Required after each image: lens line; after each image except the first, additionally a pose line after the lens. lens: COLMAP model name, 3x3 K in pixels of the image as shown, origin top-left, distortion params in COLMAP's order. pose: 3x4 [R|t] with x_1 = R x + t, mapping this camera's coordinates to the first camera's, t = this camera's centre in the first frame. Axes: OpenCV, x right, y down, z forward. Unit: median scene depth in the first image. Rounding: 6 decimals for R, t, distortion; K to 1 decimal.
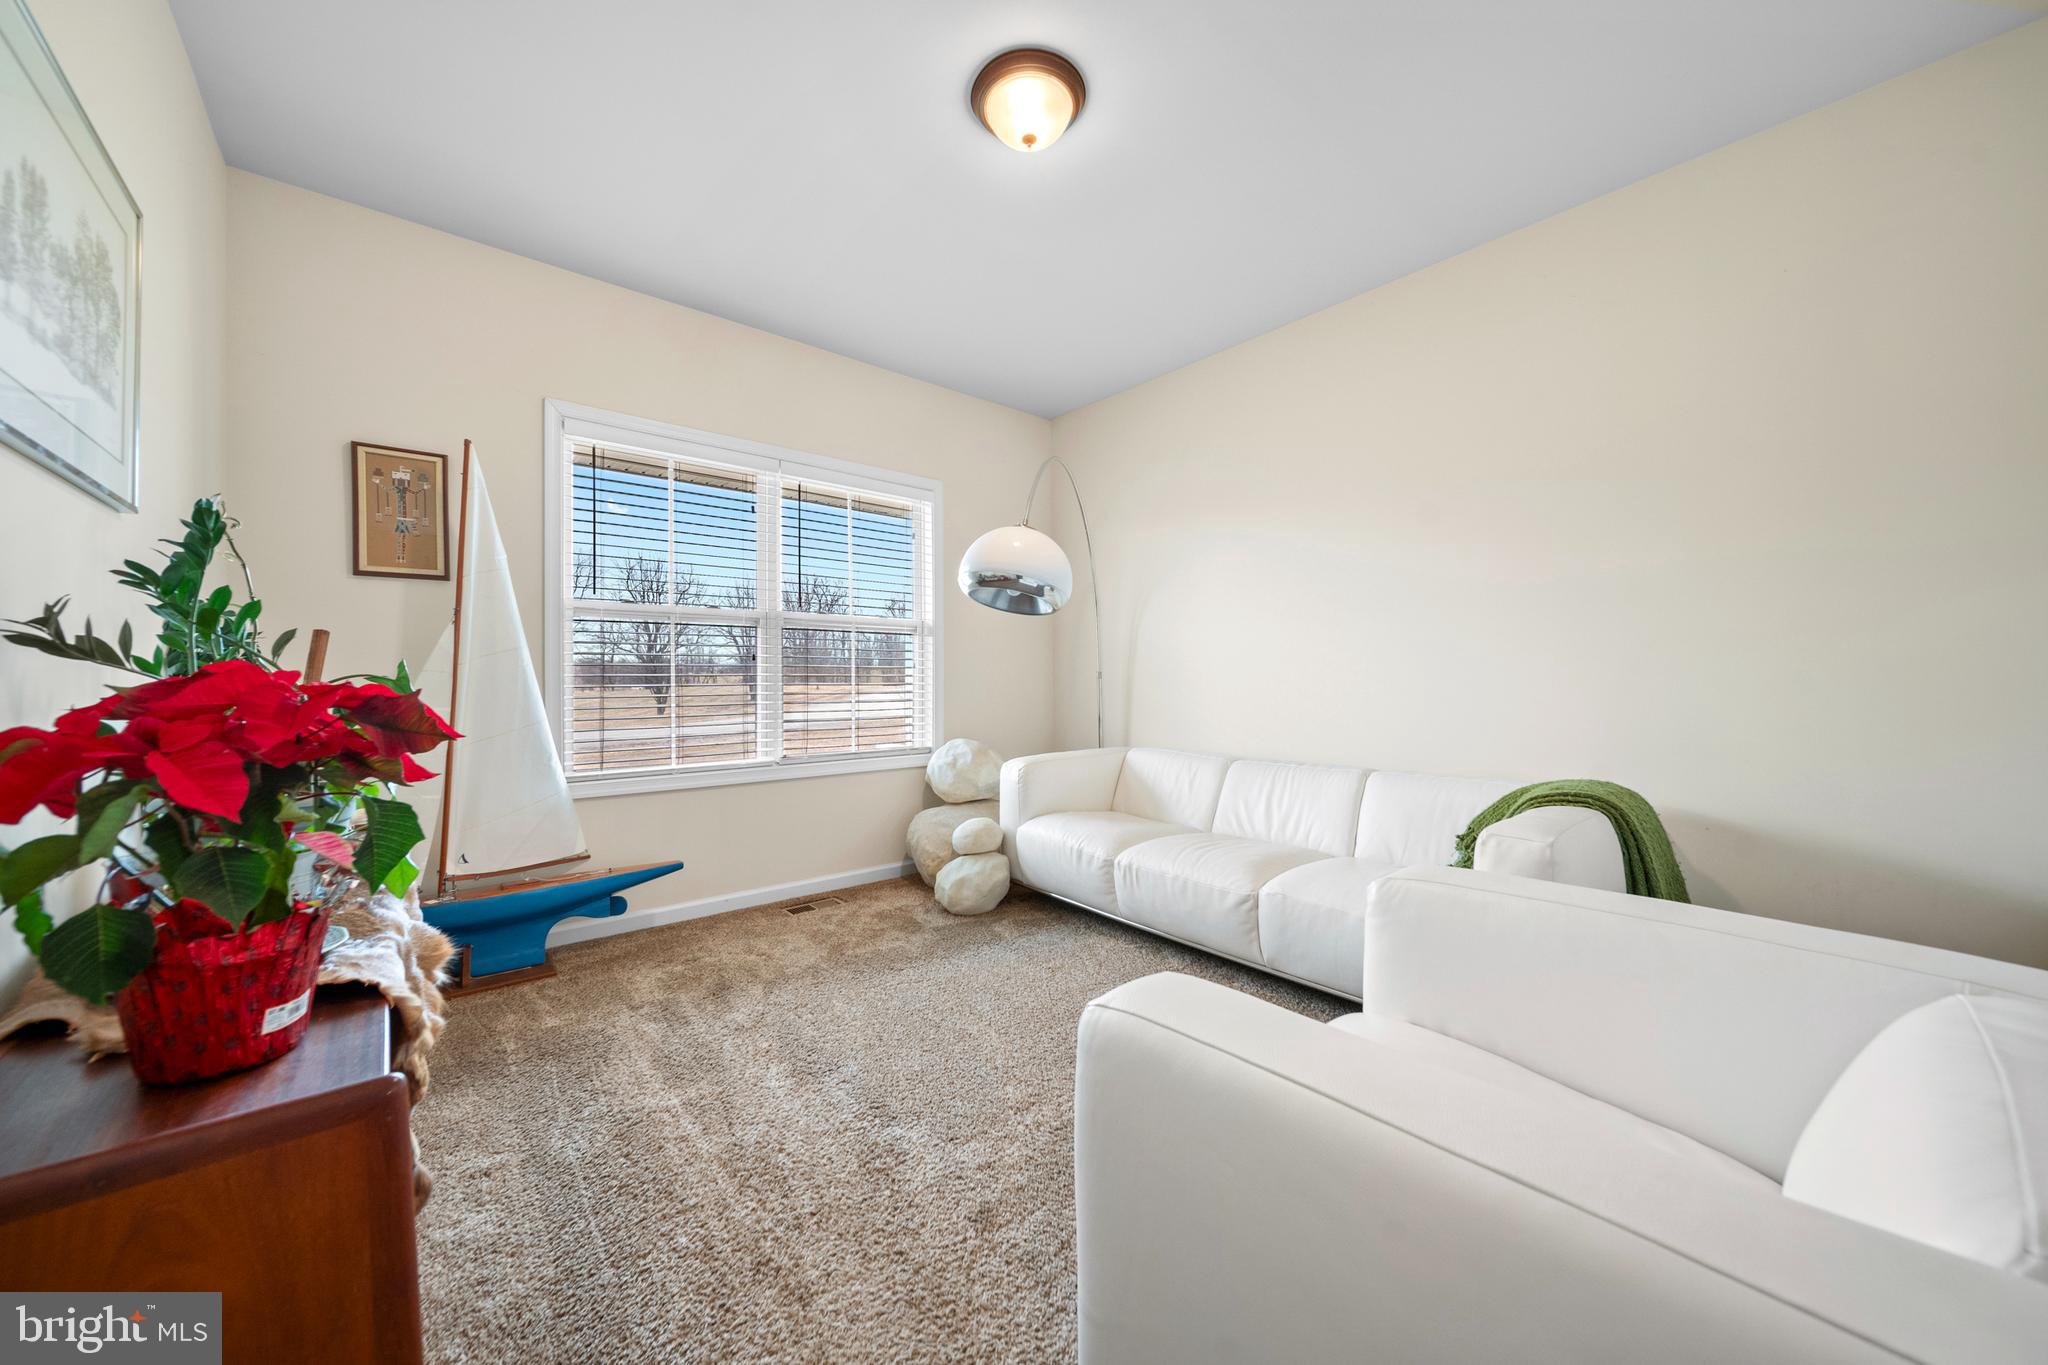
lens RADIAL K [[738.4, 0, 1026.0], [0, 738.4, 672.0], [0, 0, 1]] dist [-0.001428, -0.000173]
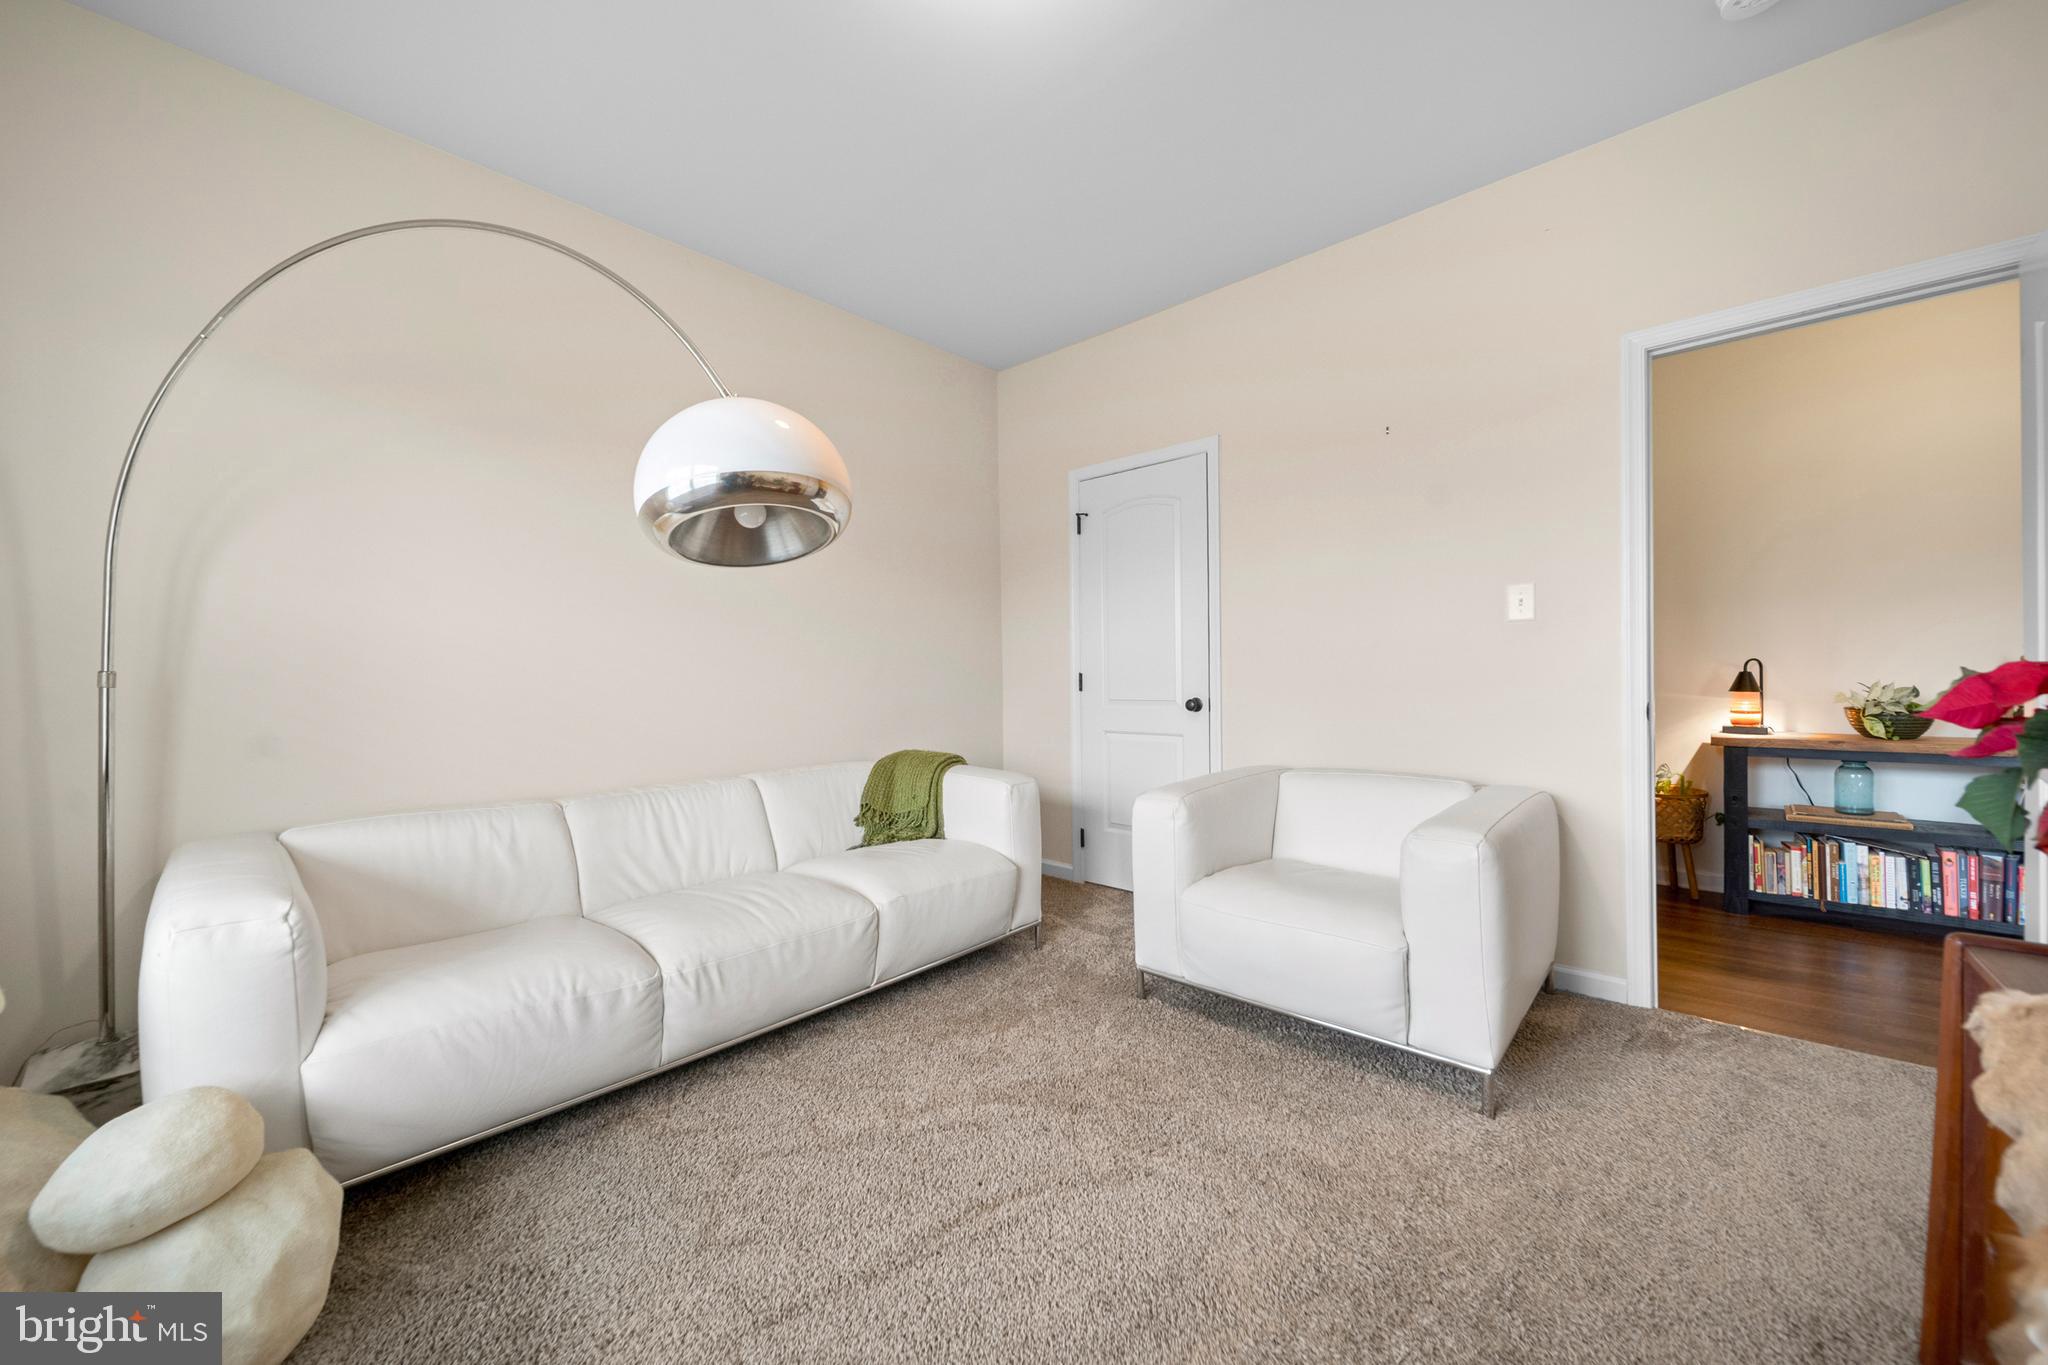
lens RADIAL K [[738.4, 0, 1026.0], [0, 738.4, 672.0], [0, 0, 1]] dist [-0.001428, -0.000173]
pose [[-0.122541, 0.002055, 0.992461, -0.571200], [0.009016, 0.999959, -0.000957, 0.007898], [-0.992422, 0.008830, -0.122555, 0.847653]]
